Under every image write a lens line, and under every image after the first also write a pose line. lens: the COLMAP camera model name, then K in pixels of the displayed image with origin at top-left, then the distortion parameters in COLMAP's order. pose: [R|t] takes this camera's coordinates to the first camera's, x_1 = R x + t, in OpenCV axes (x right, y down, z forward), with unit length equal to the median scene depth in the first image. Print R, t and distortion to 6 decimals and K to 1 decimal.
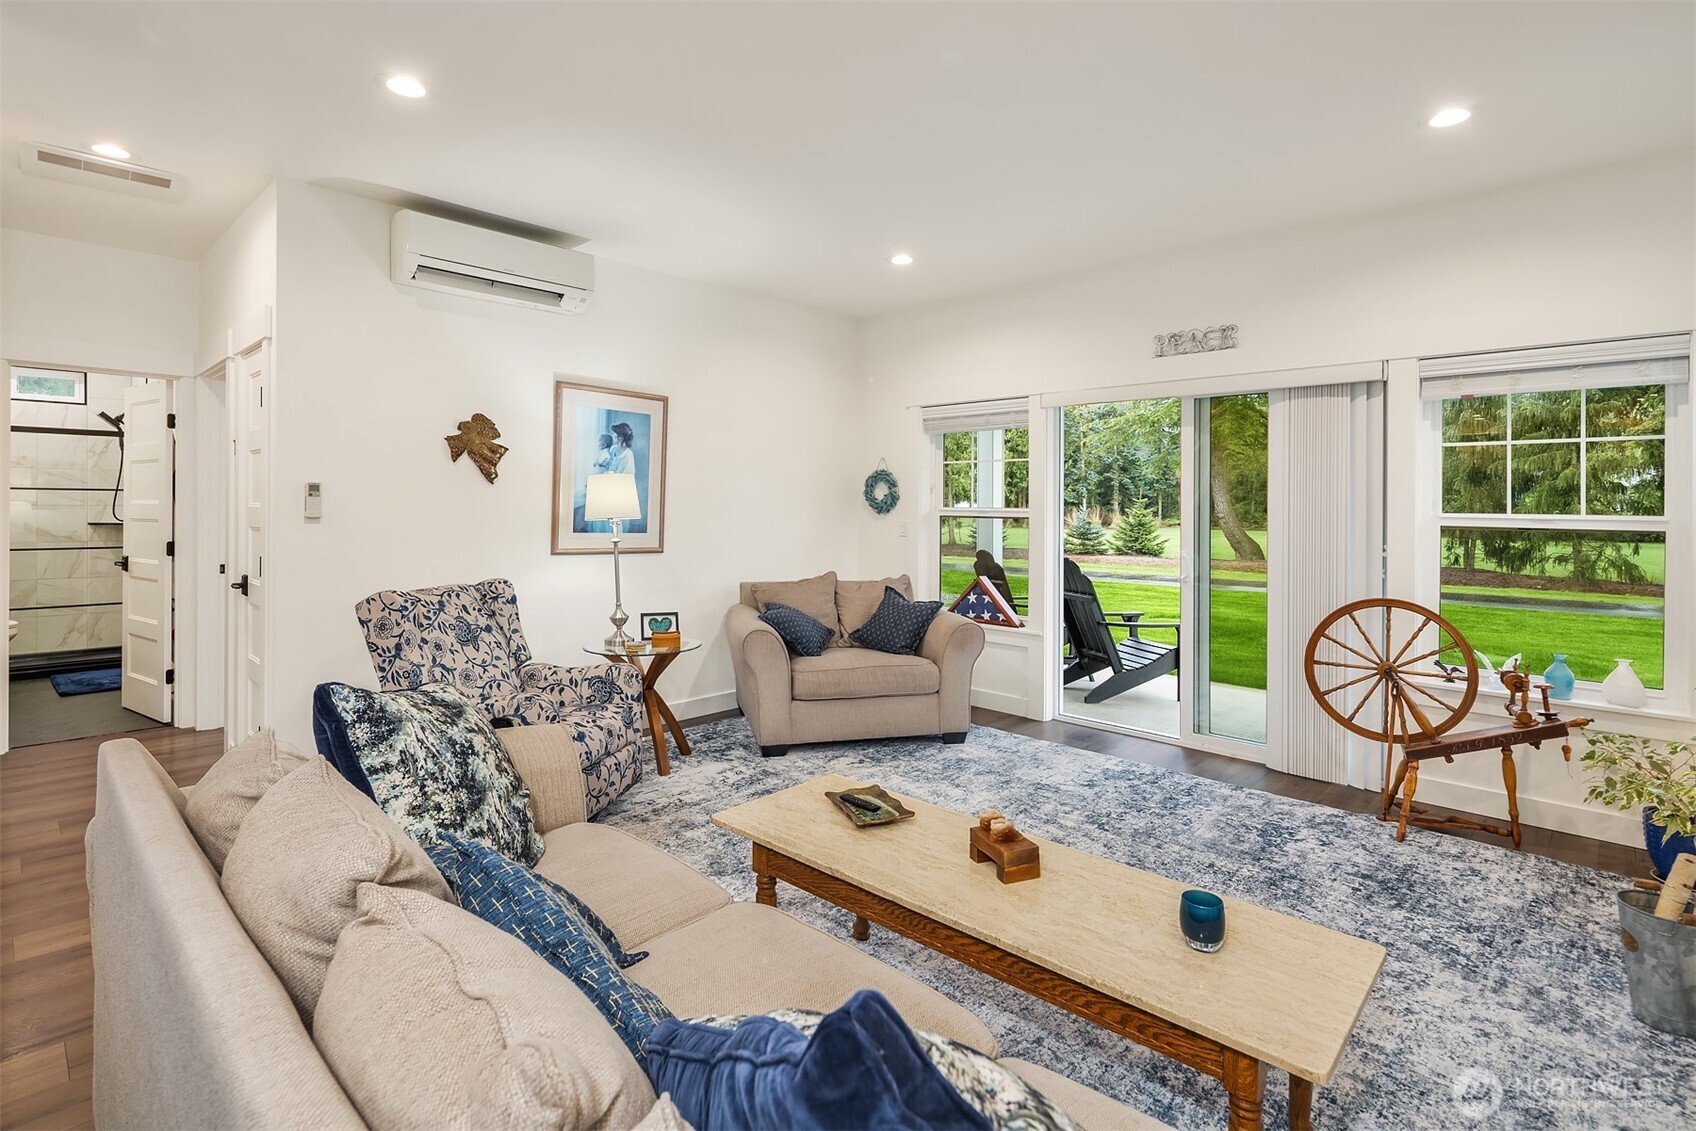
lens RADIAL K [[813.8, 0, 830.5], [0, 813.8, 510.5], [0, 0, 1]] dist [0.005266, -0.005639]
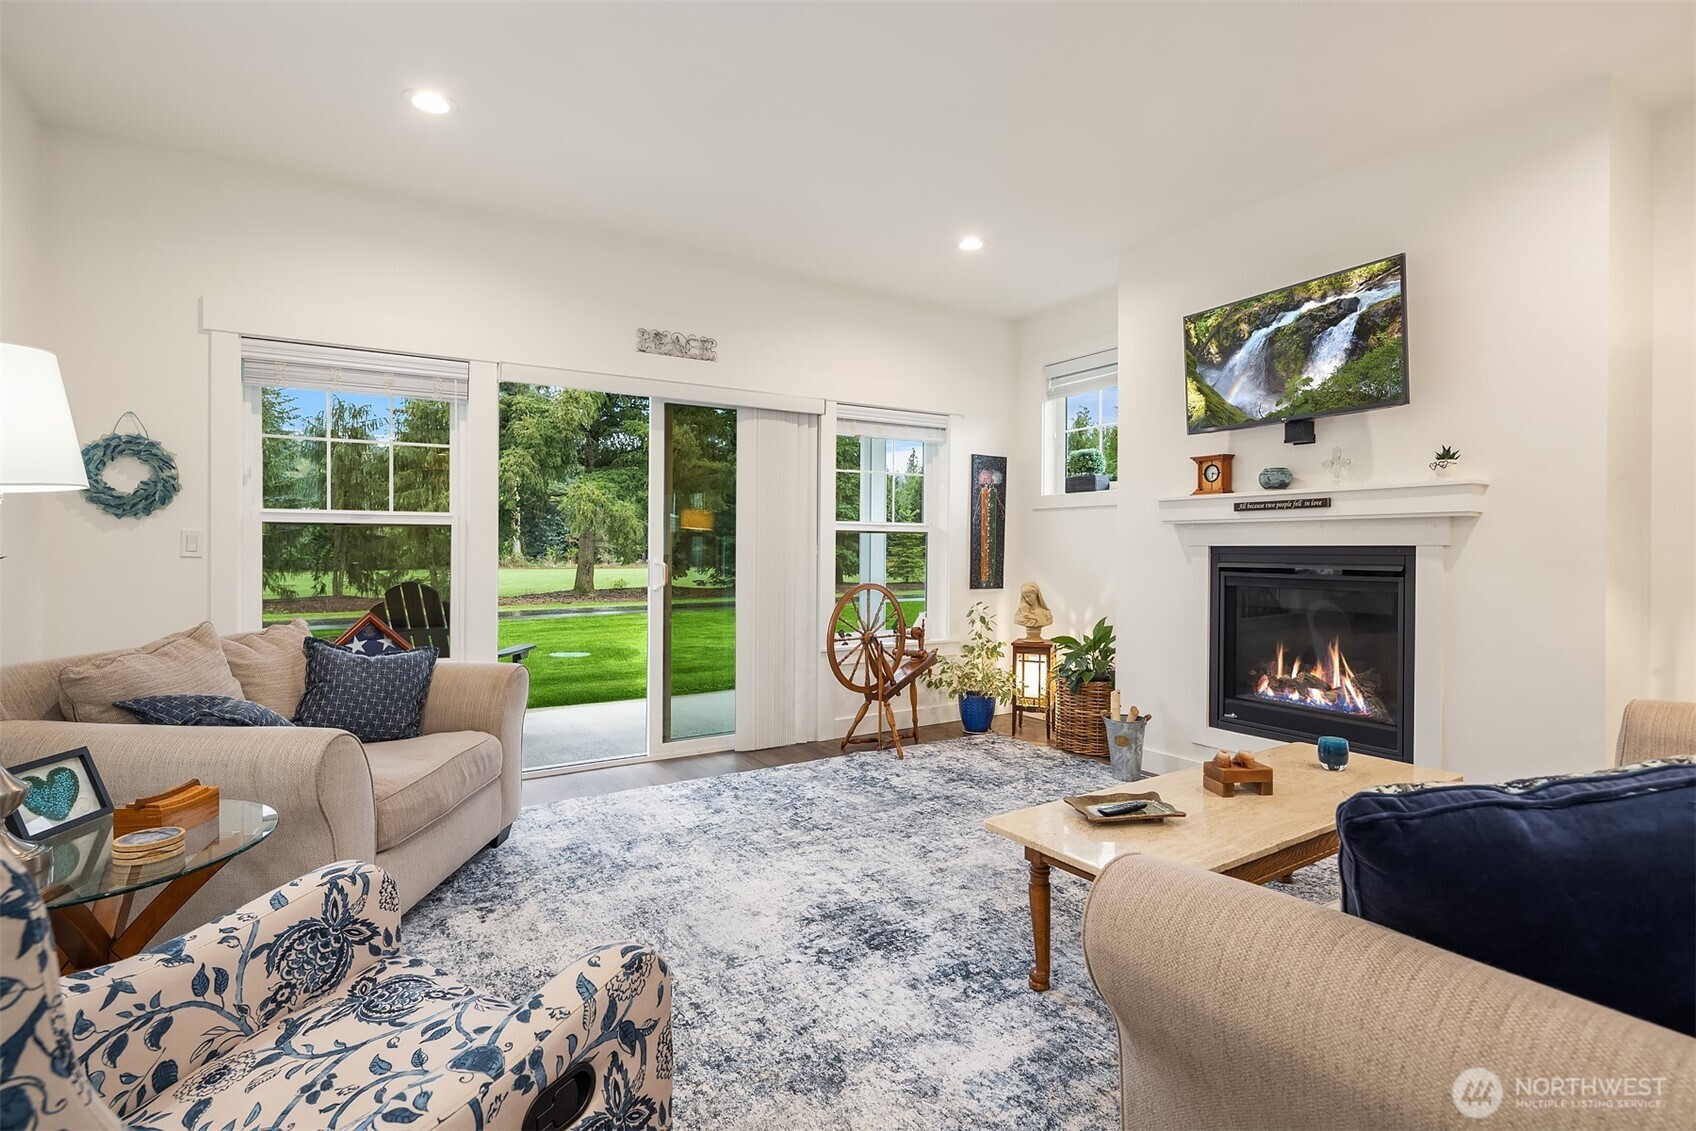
lens RADIAL K [[813.8, 0, 865.5], [0, 813.8, 553.9], [0, 0, 1]] dist [0.005266, -0.005639]
pose [[0.230685, -0.017610, 0.972869, -0.570955], [0.007983, 0.999837, 0.016205, 0.038446], [-0.972996, 0.004028, 0.230787, 0.677219]]
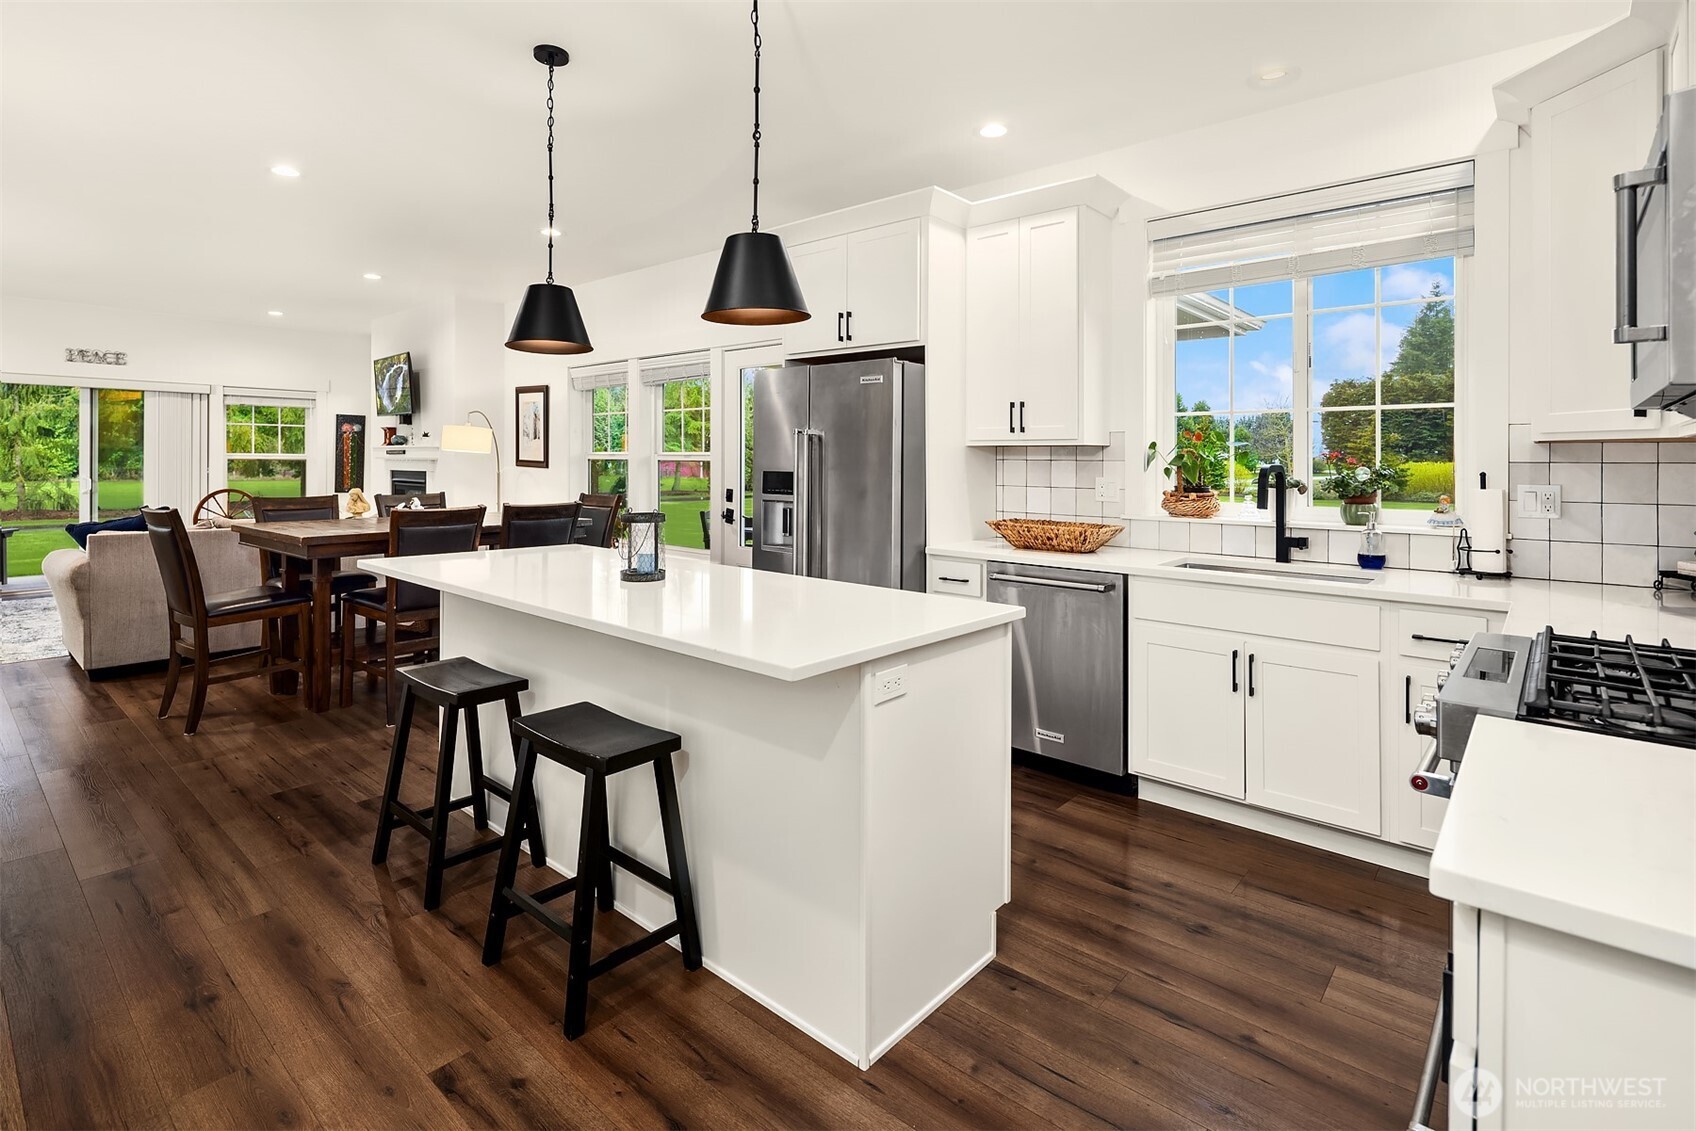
lens RADIAL K [[813.8, 0, 847.1], [0, 813.8, 464.7], [0, 0, 1]] dist [0.005266, -0.005639]
pose [[-0.048698, -0.014105, 0.998714, -1.725552], [-0.001844, 0.999900, 0.014032, 0.000303], [-0.998812, -0.001158, -0.048719, -0.668491]]
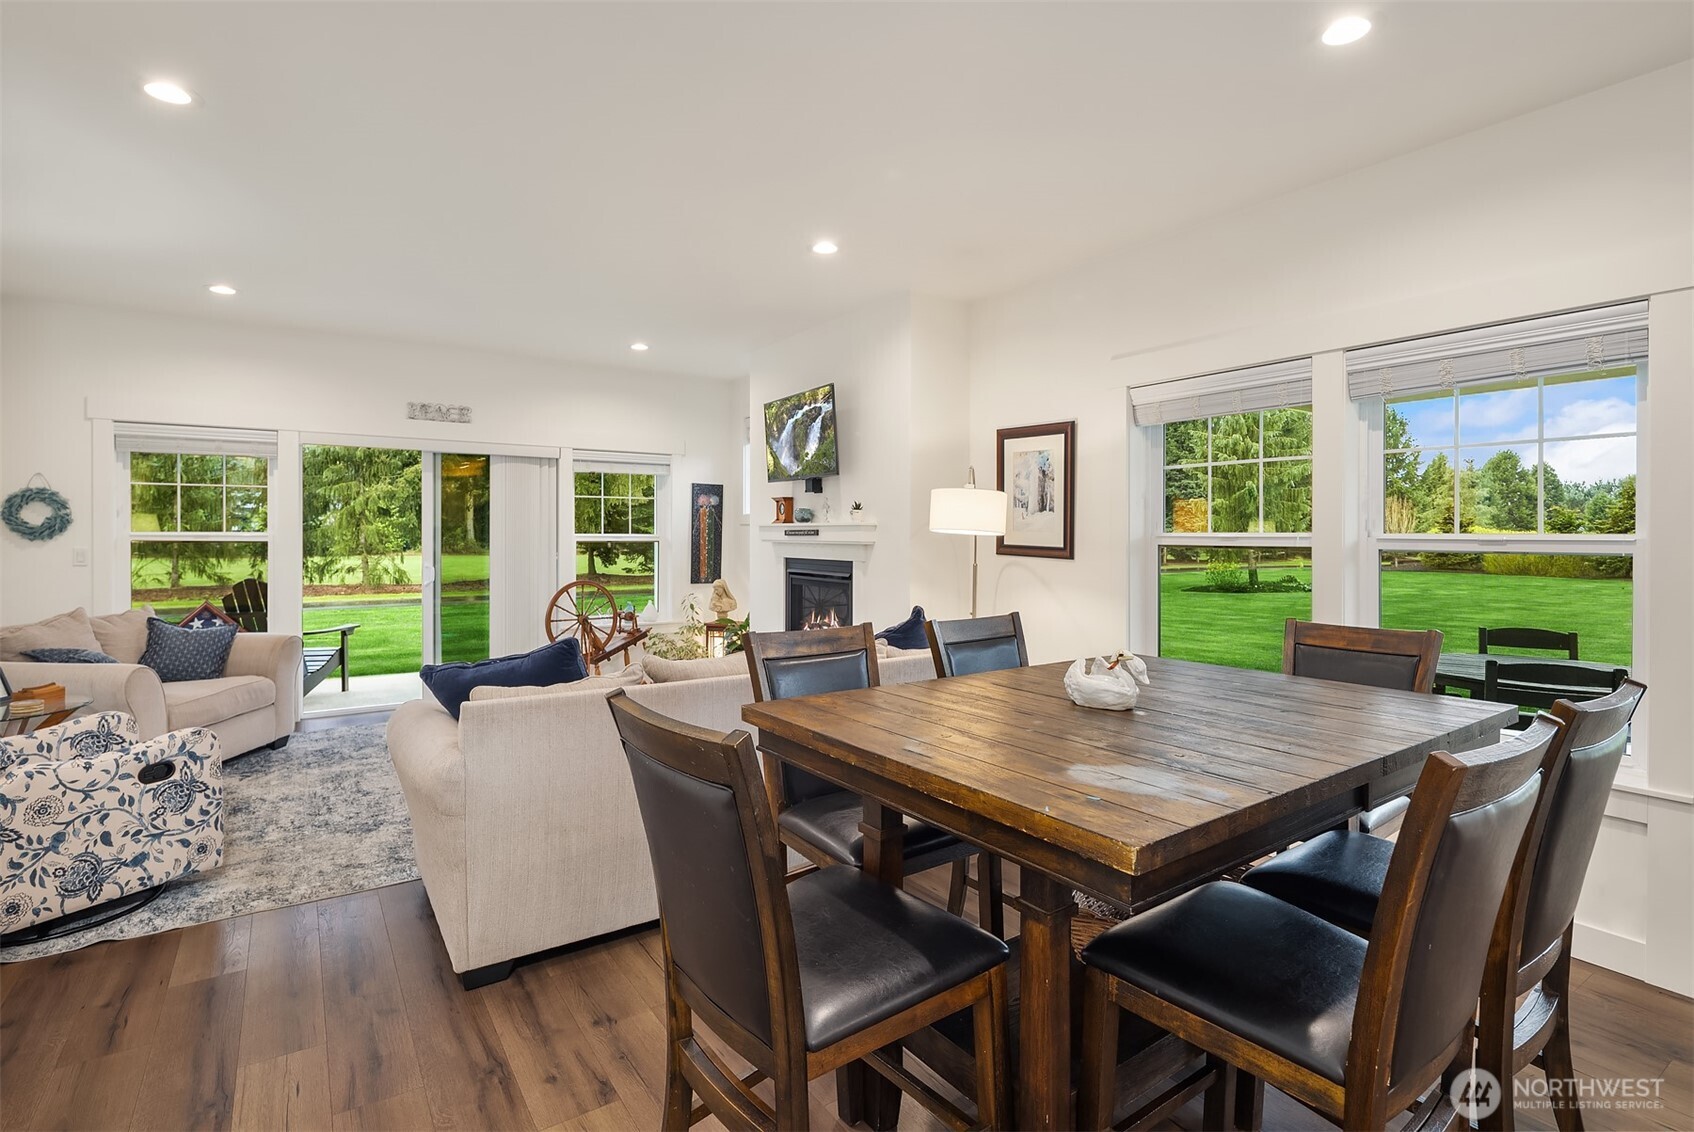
lens RADIAL K [[812.8, 0, 850.4], [0, 812.8, 543.6], [0, 0, 1]] dist [0.005266, -0.005639]
pose [[0.206441, -0.021175, 0.978230, -0.959672], [0.004500, 0.999776, 0.020692, -0.010752], [-0.978449, 0.000130, 0.206490, 0.024462]]
